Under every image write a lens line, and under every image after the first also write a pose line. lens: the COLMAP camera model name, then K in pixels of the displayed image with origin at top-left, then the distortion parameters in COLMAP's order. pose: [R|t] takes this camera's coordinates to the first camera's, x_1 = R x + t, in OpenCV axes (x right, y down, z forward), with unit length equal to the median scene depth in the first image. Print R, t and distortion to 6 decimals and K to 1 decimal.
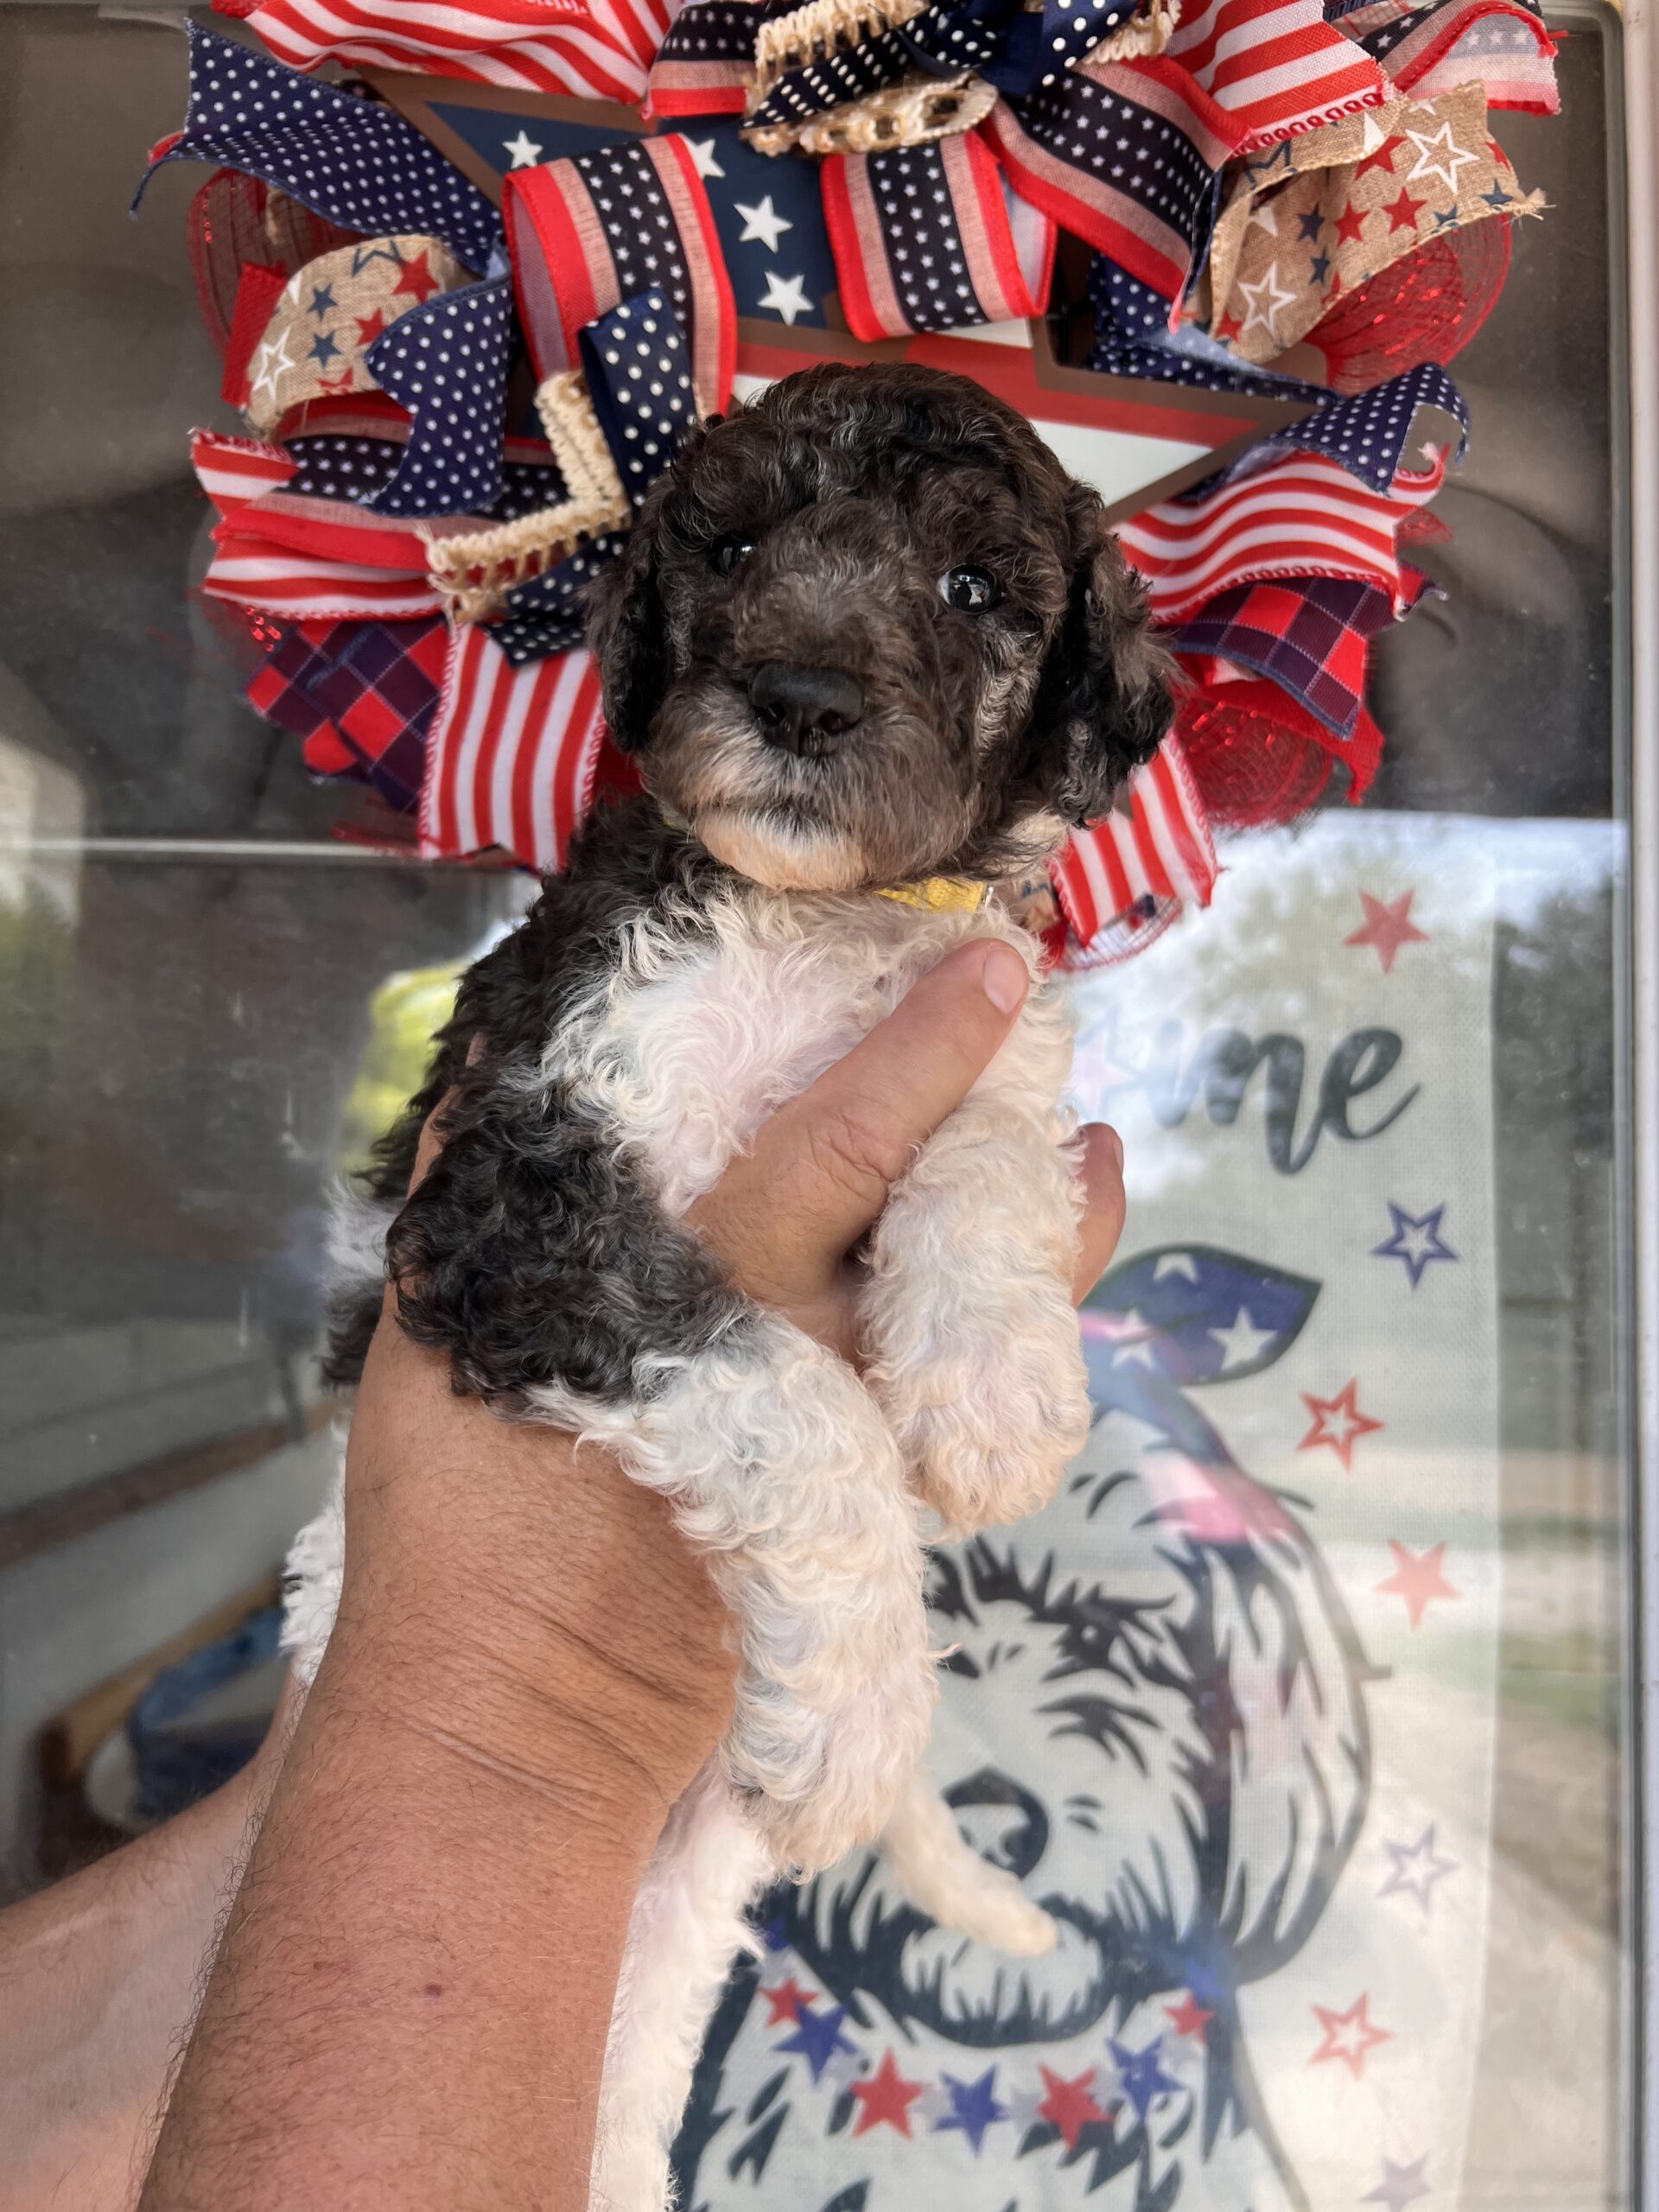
lens RADIAL K [[1685.5, 0, 840.1], [0, 1685.5, 1092.2], [0, 0, 1]] dist [0.072271, -0.005335]
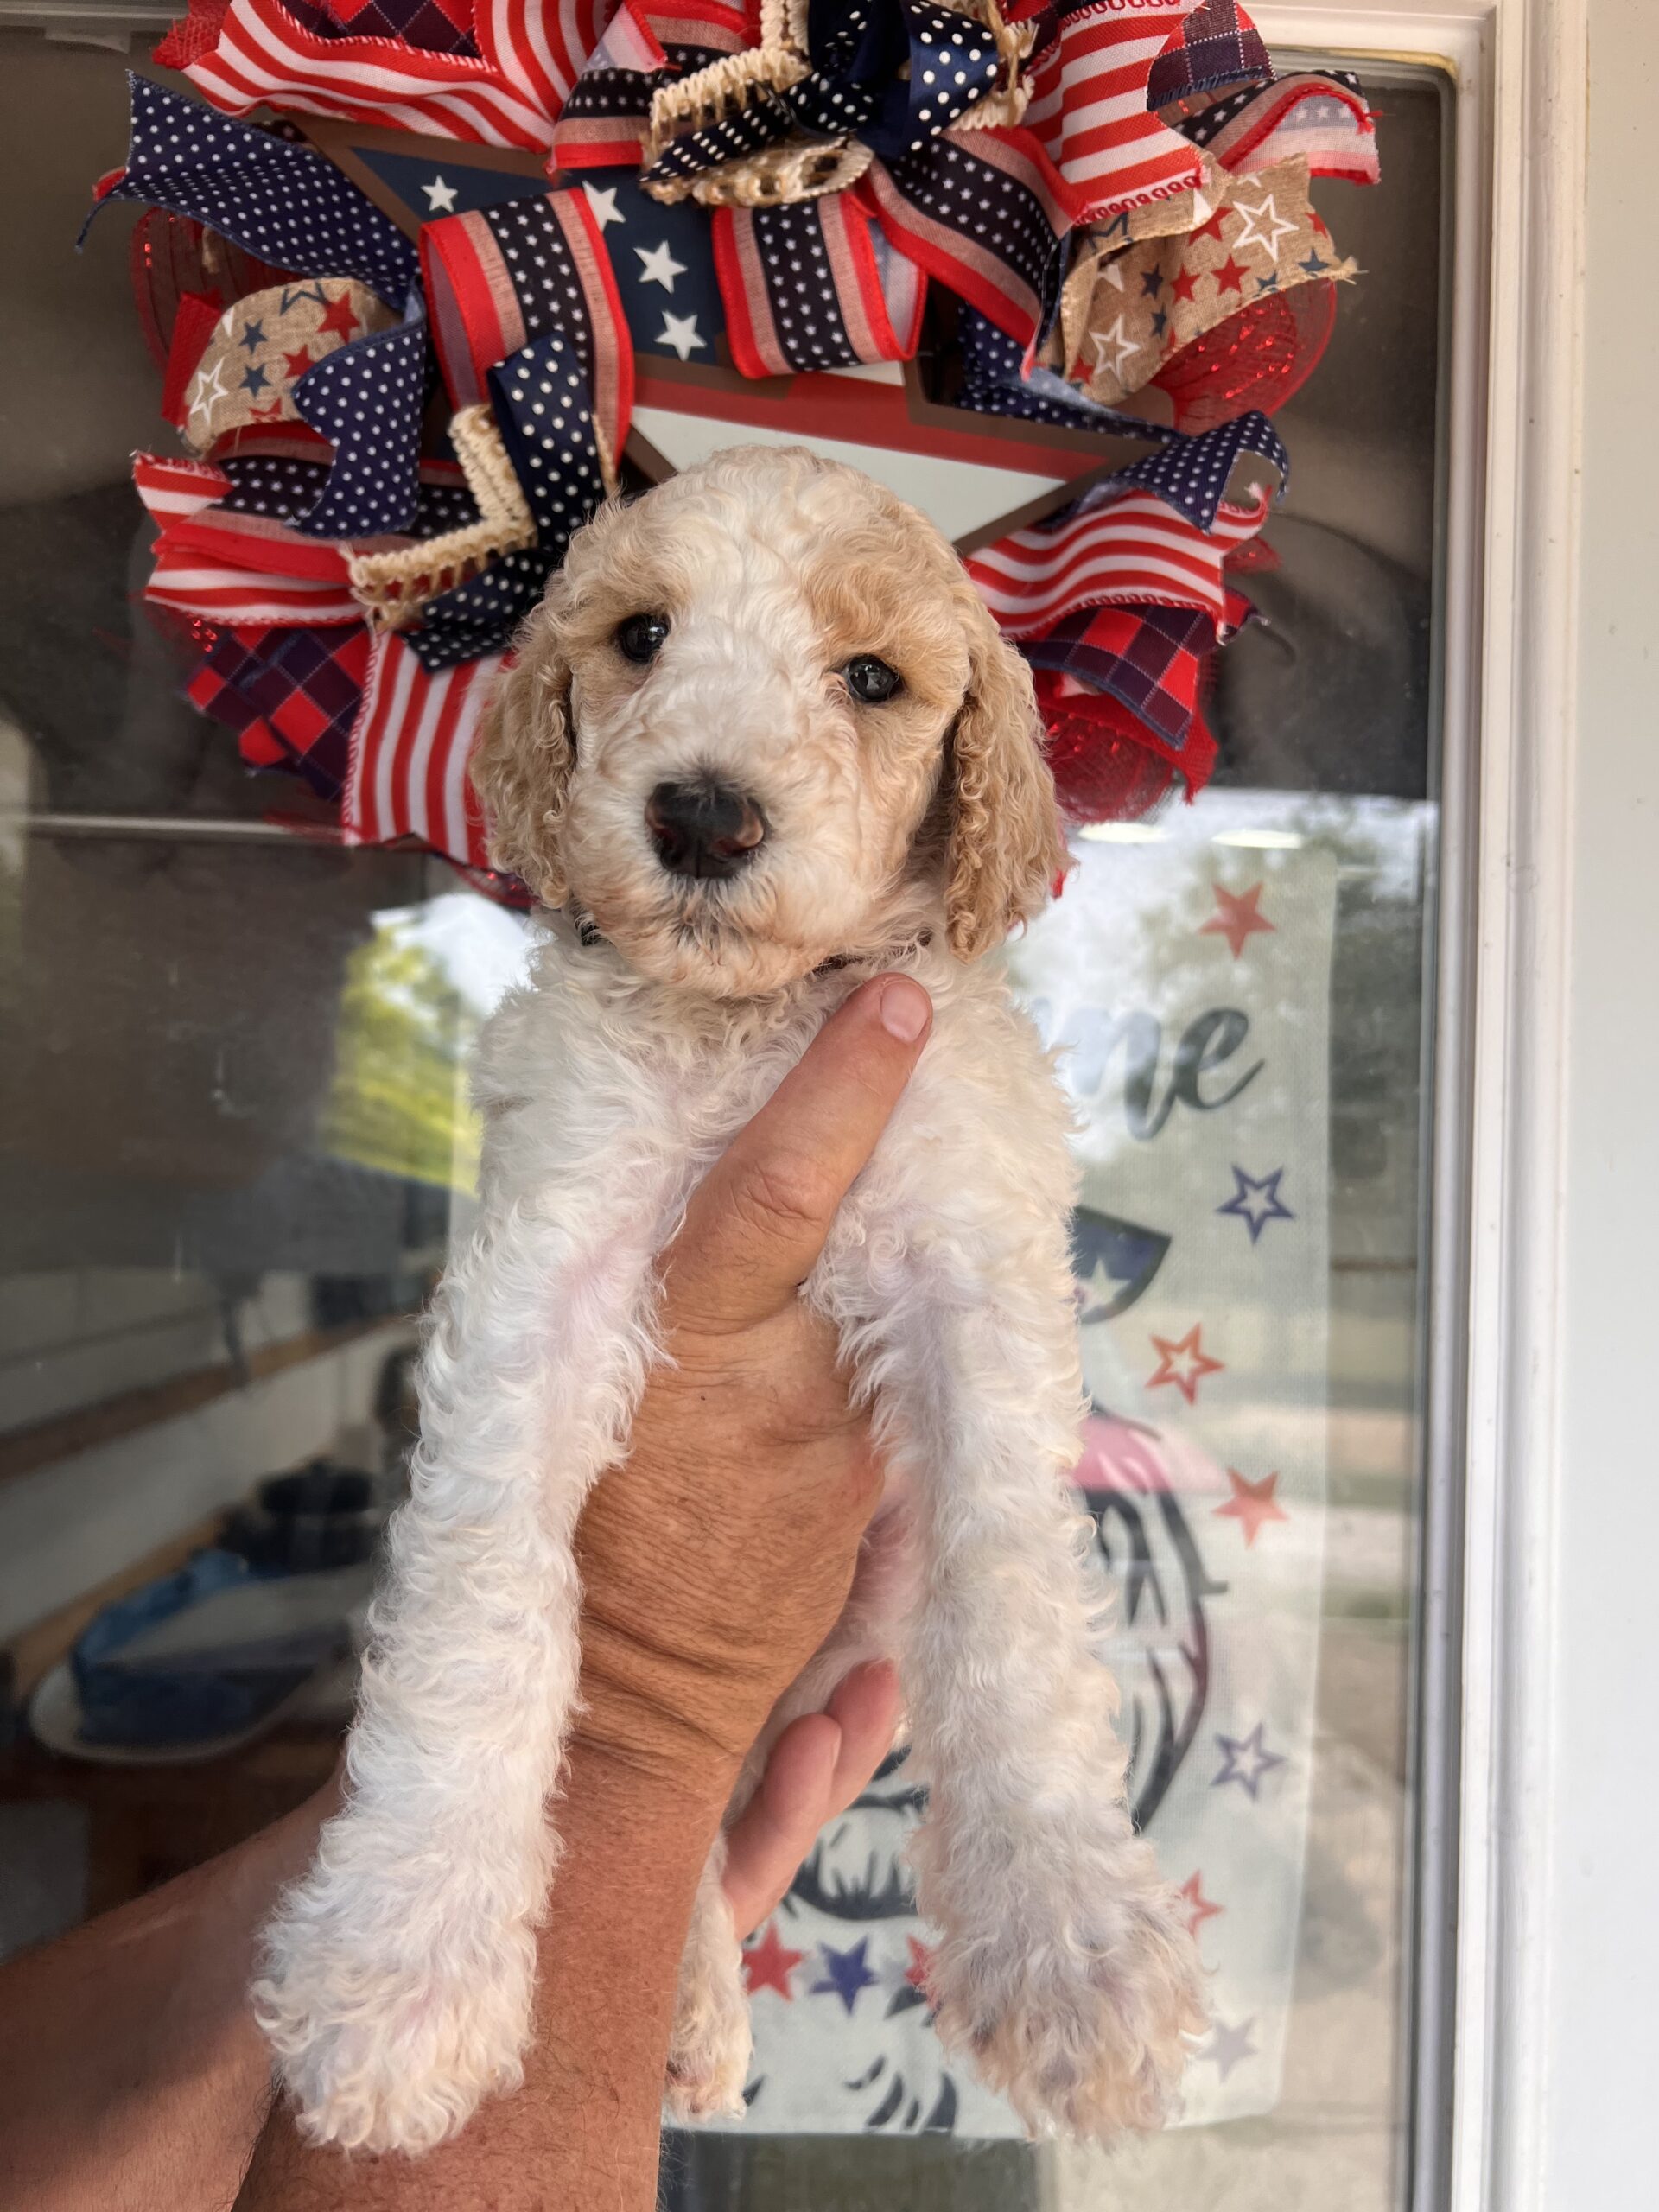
lens RADIAL K [[1709.5, 0, 829.5], [0, 1709.5, 1106.0], [0, 0, 1]] dist [0.072107, -0.004109]
pose [[0.999759, 0.007694, 0.020561, 0.046448], [-0.008175, 0.999692, 0.023413, 0.002835], [-0.020374, -0.023576, 0.999514, -0.129977]]
